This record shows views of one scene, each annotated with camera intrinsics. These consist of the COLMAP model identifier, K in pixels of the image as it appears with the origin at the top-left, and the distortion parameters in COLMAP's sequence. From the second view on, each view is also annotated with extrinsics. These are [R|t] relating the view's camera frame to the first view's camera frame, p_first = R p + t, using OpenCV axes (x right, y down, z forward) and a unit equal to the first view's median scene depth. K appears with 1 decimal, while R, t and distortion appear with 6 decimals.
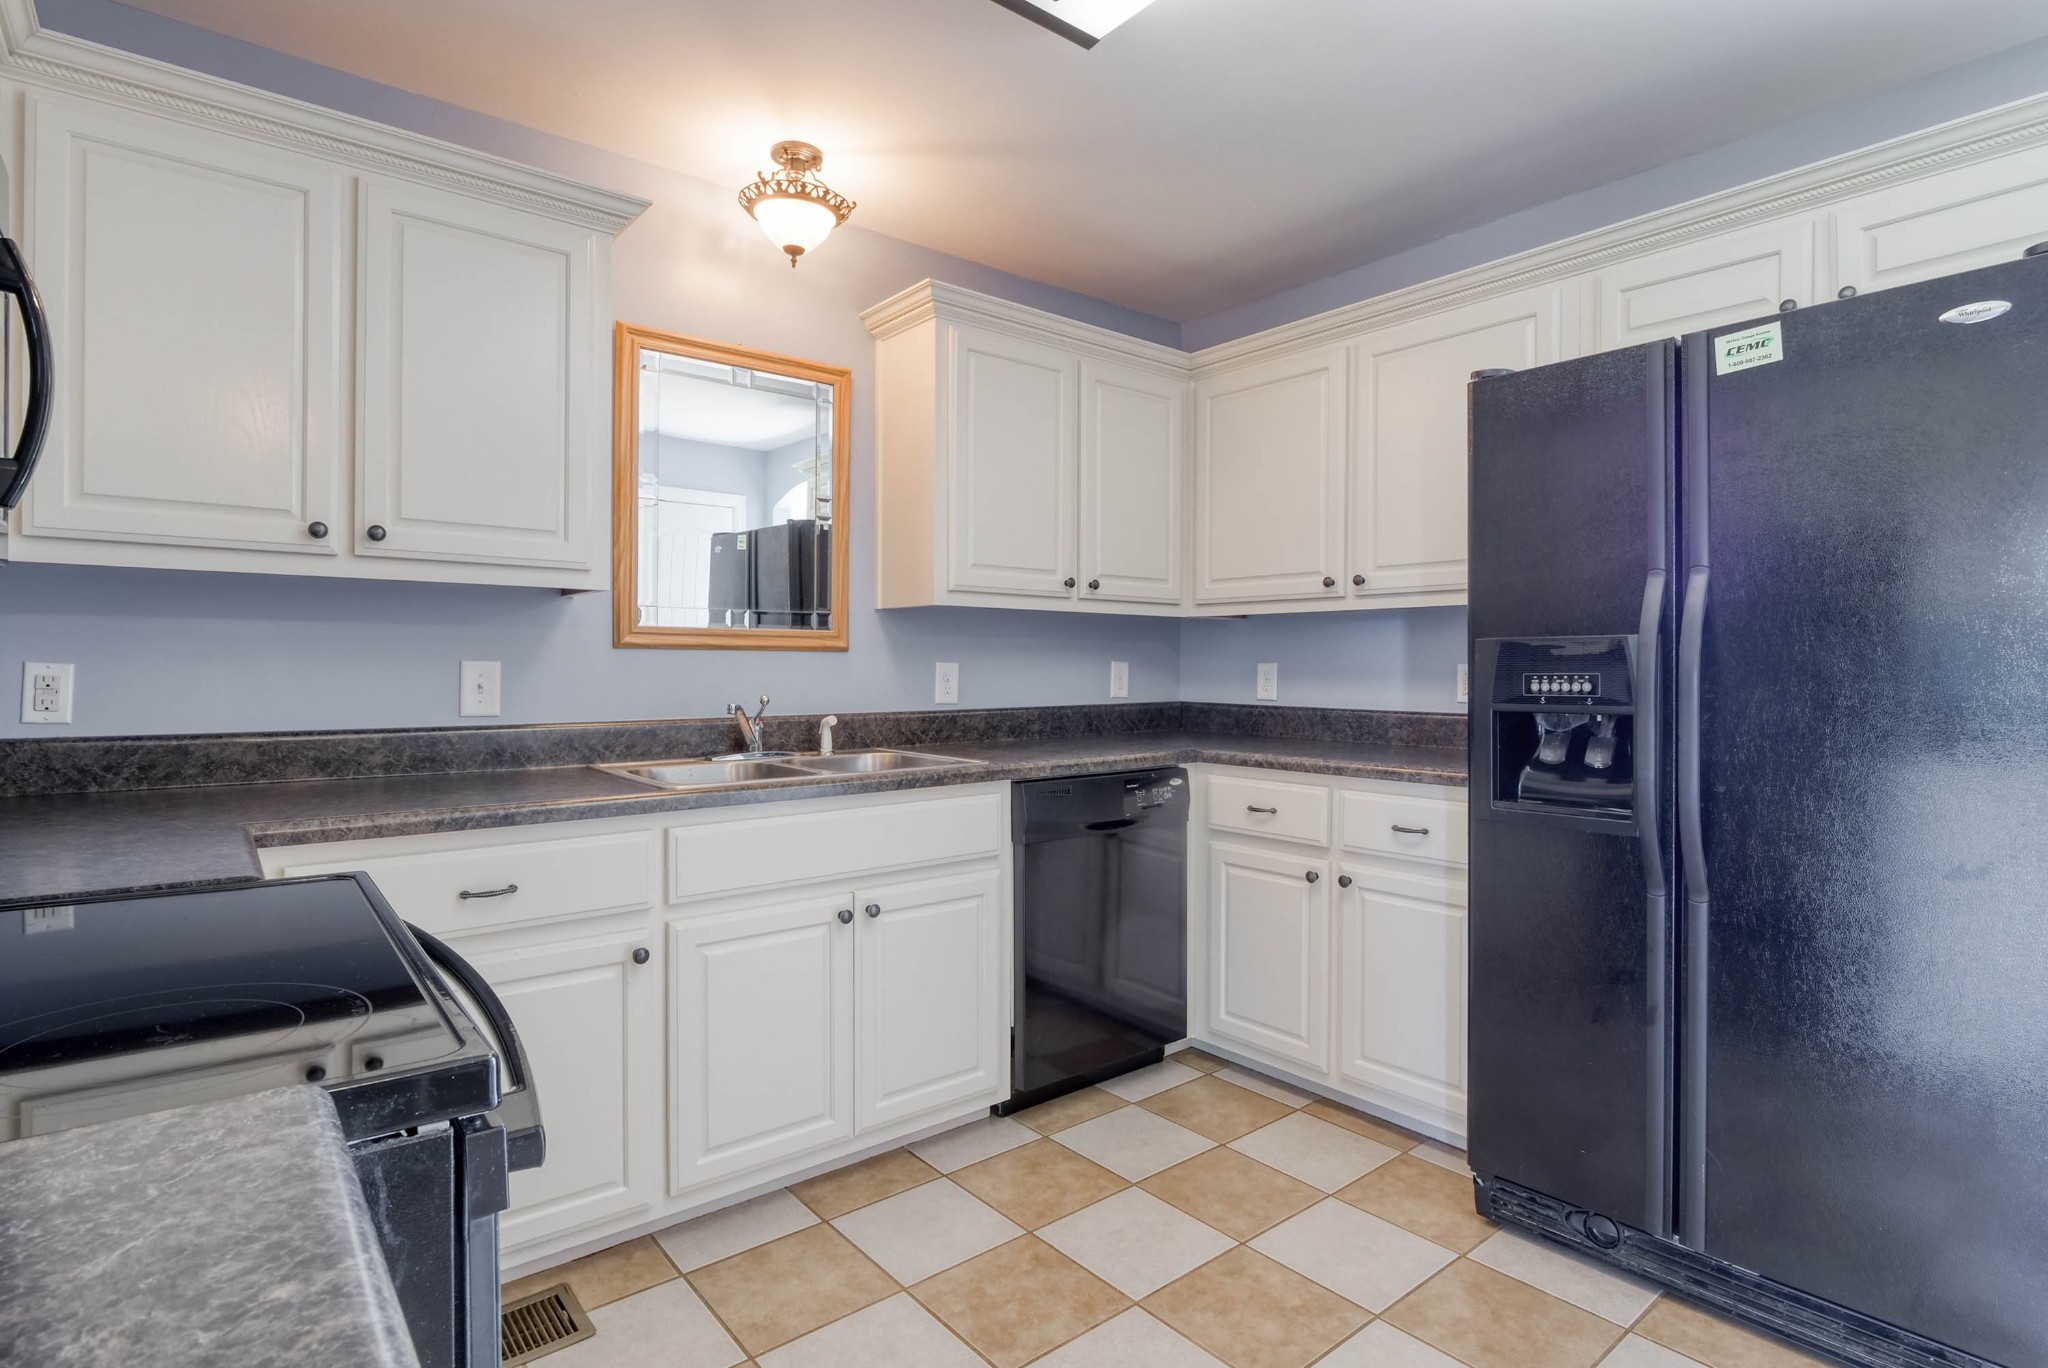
lens RADIAL K [[1036.0, 0, 1031.3], [0, 1036.0, 689.0], [0, 0, 1]] dist [-0.002509, -0.004435]
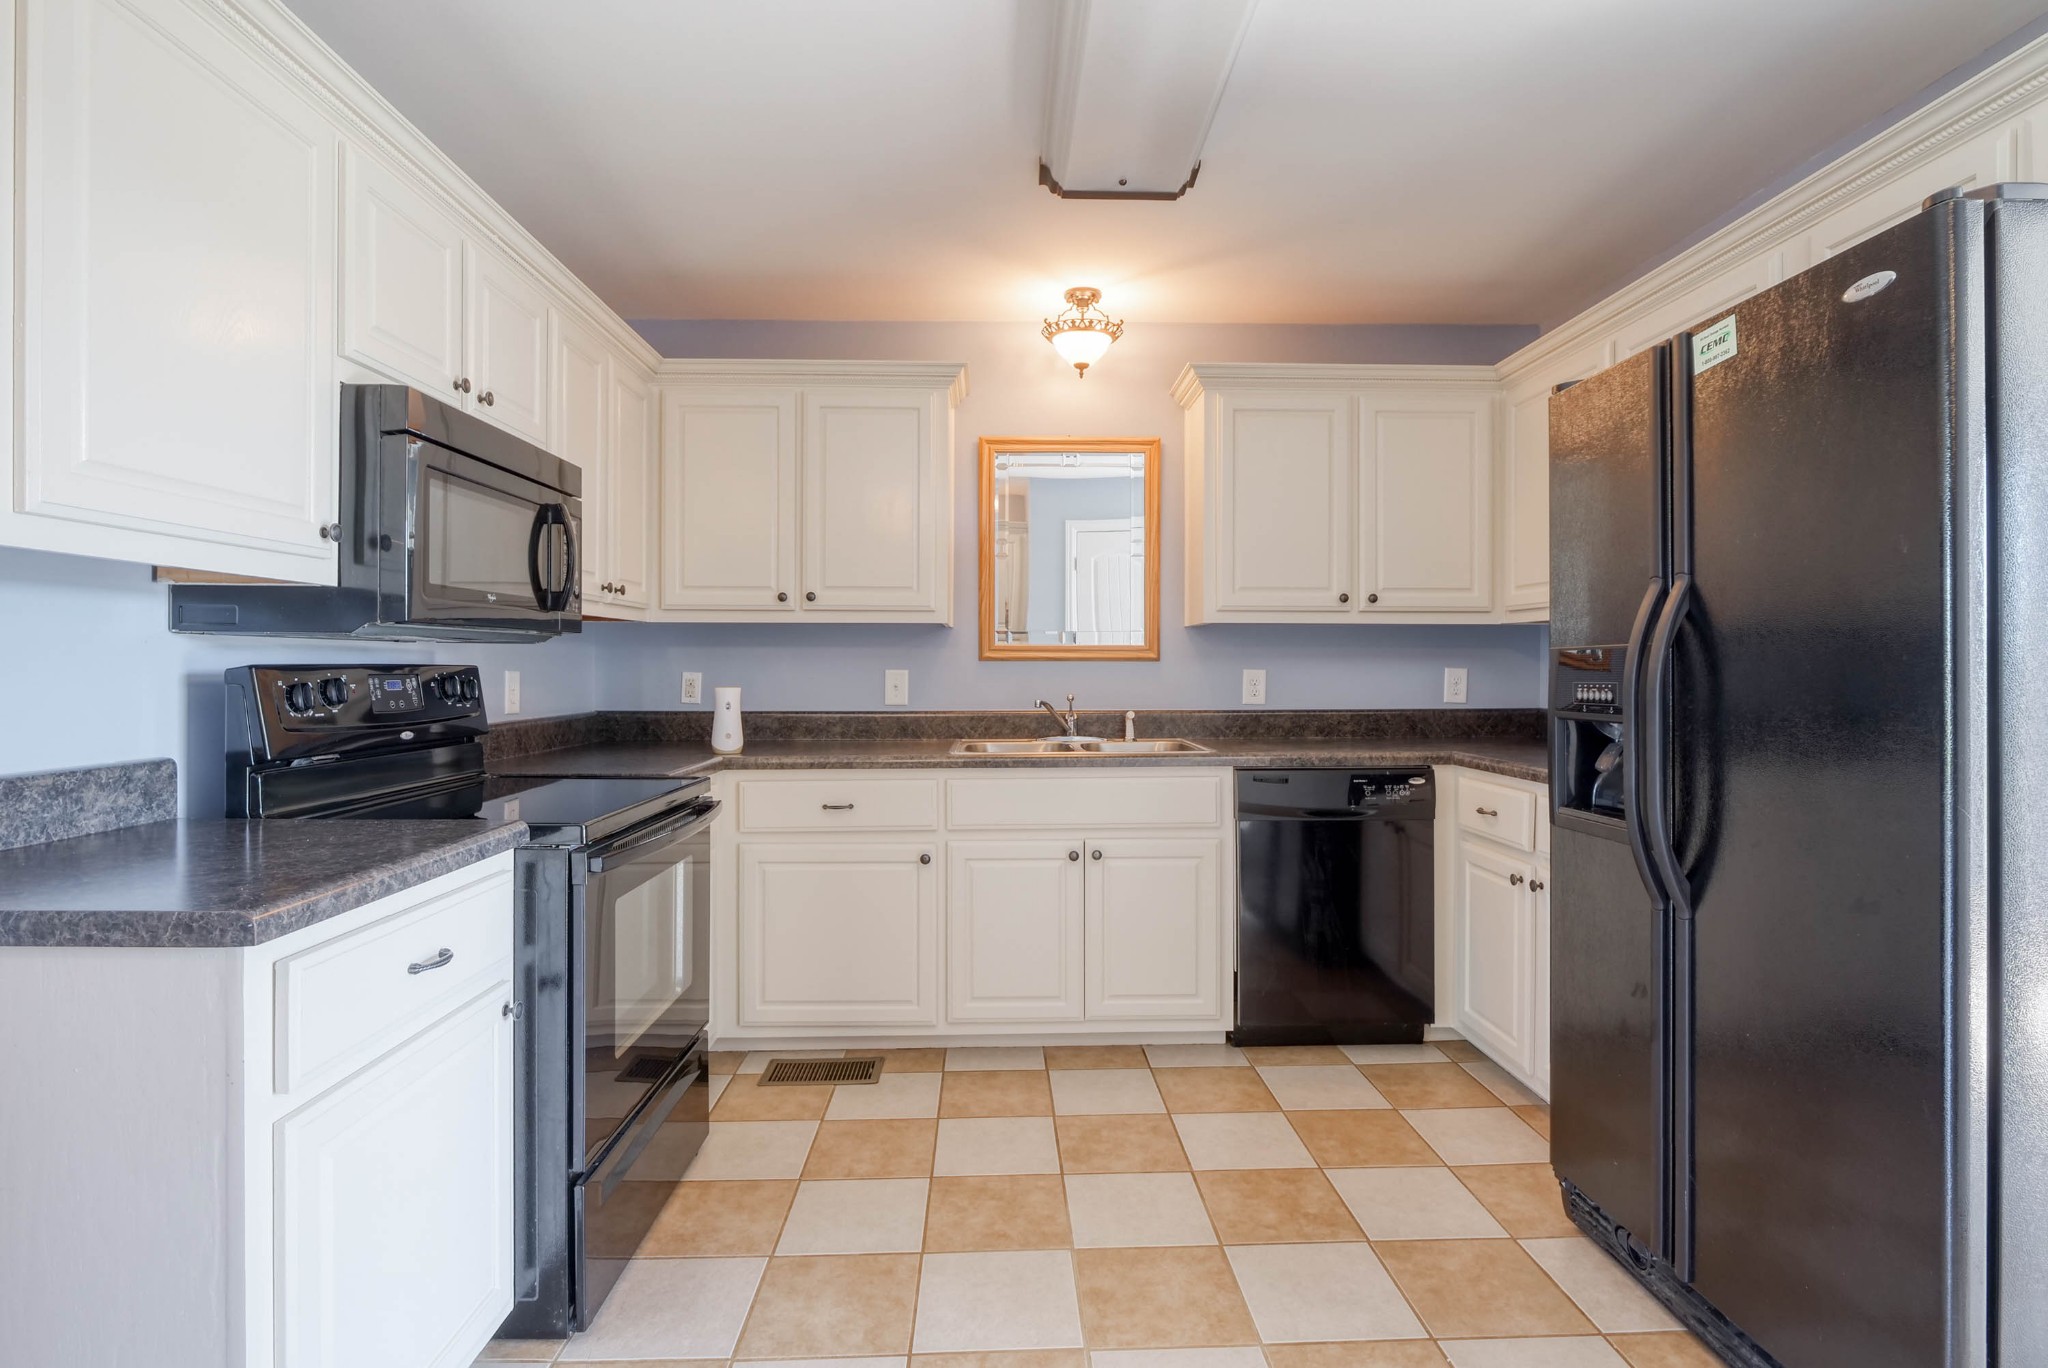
lens RADIAL K [[1036.0, 0, 1030.6], [0, 1036.0, 681.6], [0, 0, 1]] dist [-0.002509, -0.004435]
pose [[0.790483, 0.004694, -0.612465, 0.587370], [-0.012648, 0.999883, -0.008661, 0.001826], [0.612353, 0.014592, 0.790450, -0.115381]]
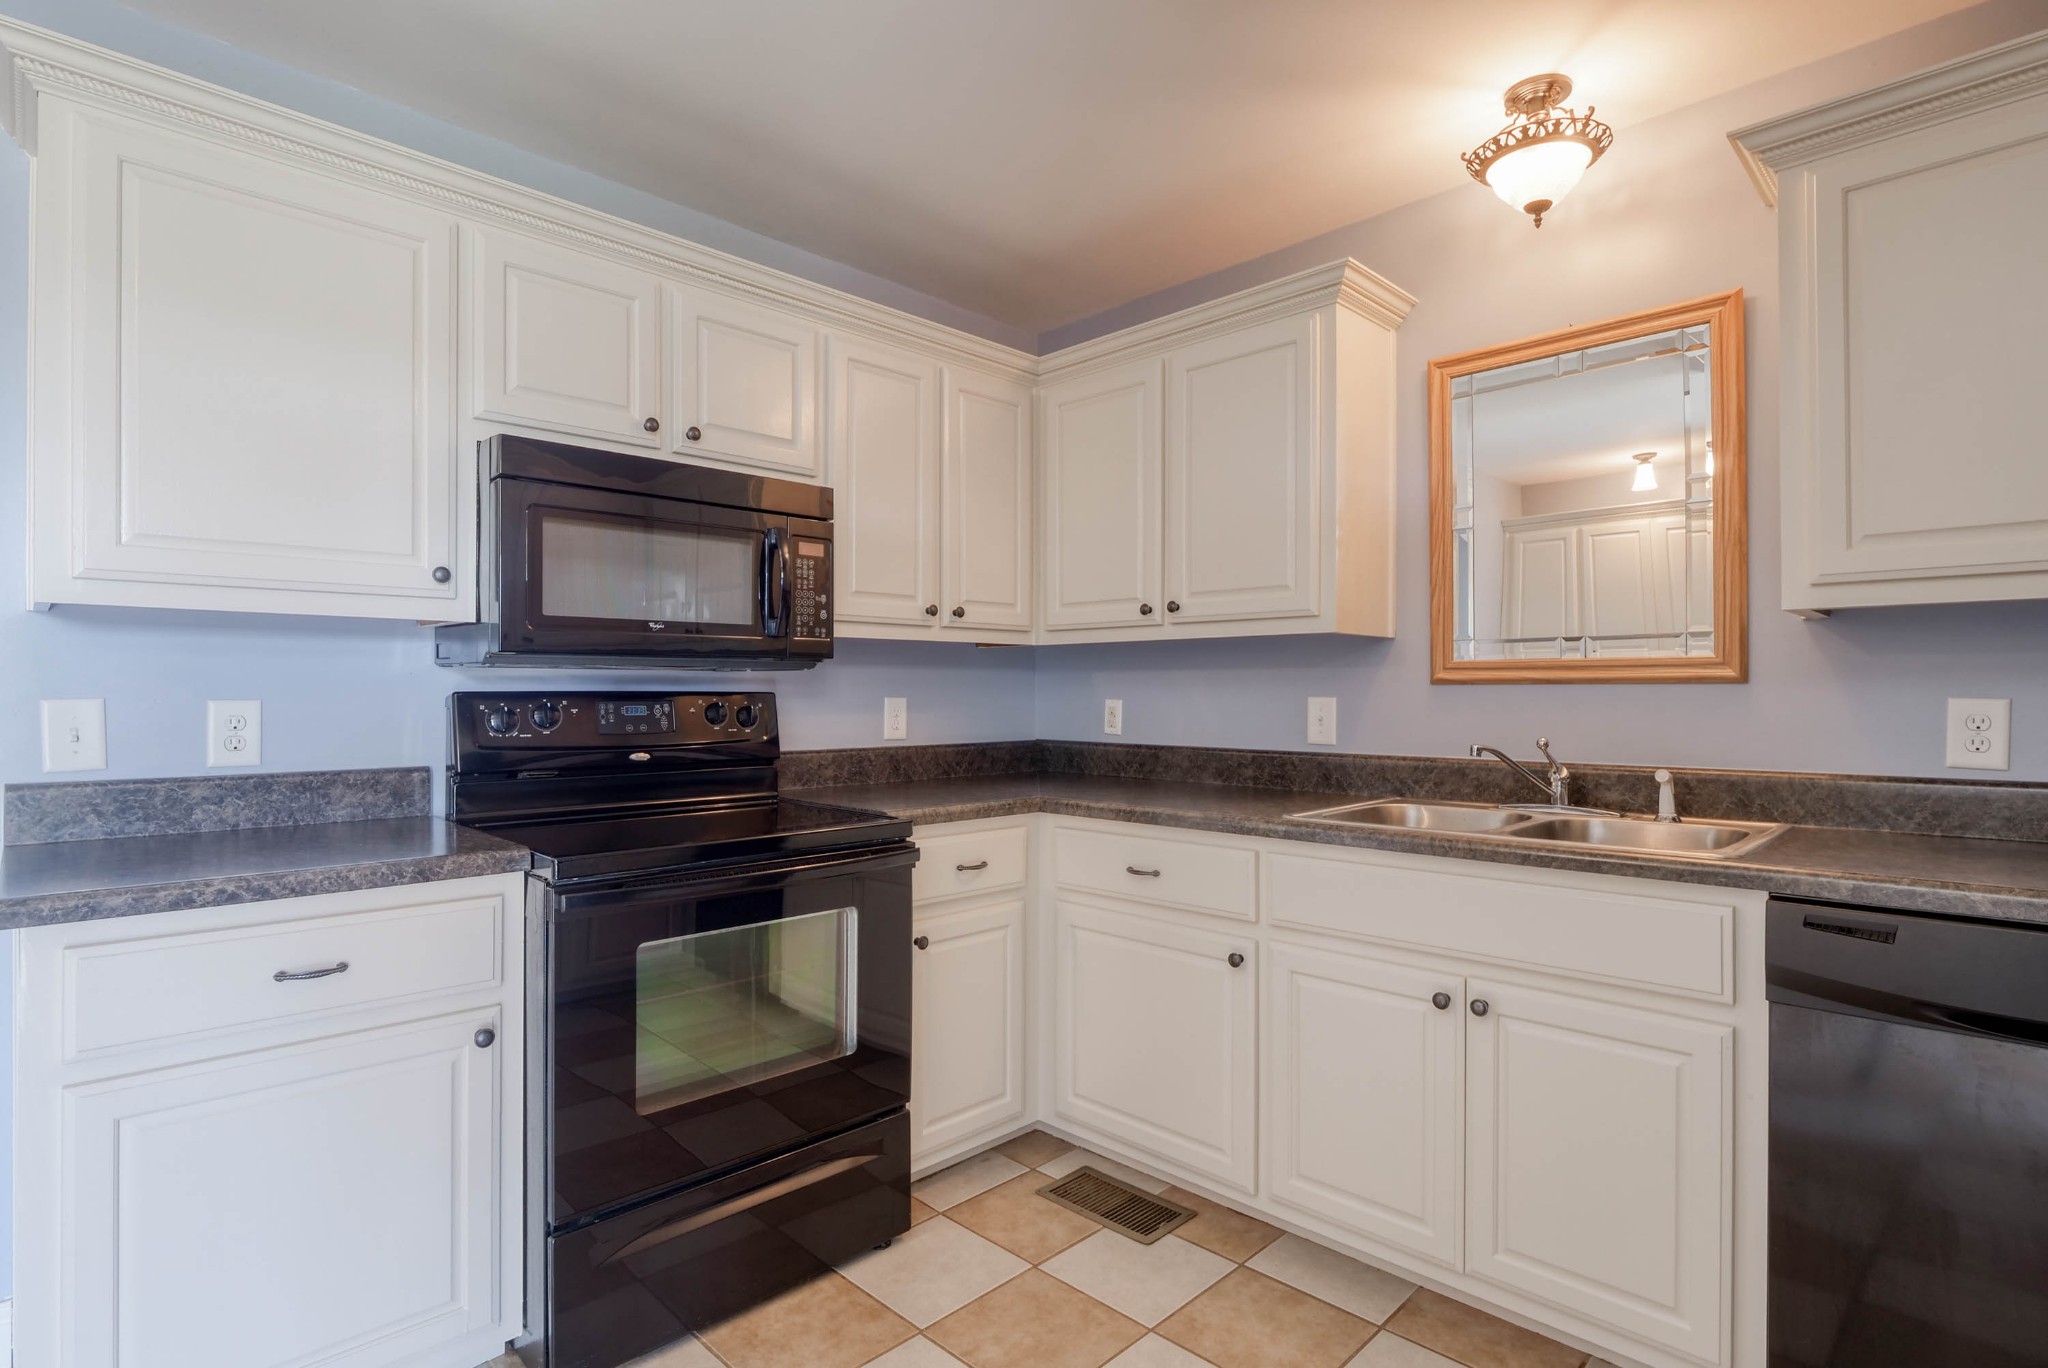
lens RADIAL K [[1036.0, 0, 995.7], [0, 1036.0, 703.1], [0, 0, 1]] dist [-0.002509, -0.004435]
pose [[0.079588, -0.003201, -0.996823, 0.606451], [-0.025202, 0.999669, -0.005223, -0.006794], [0.996509, 0.025537, 0.079481, 0.538906]]
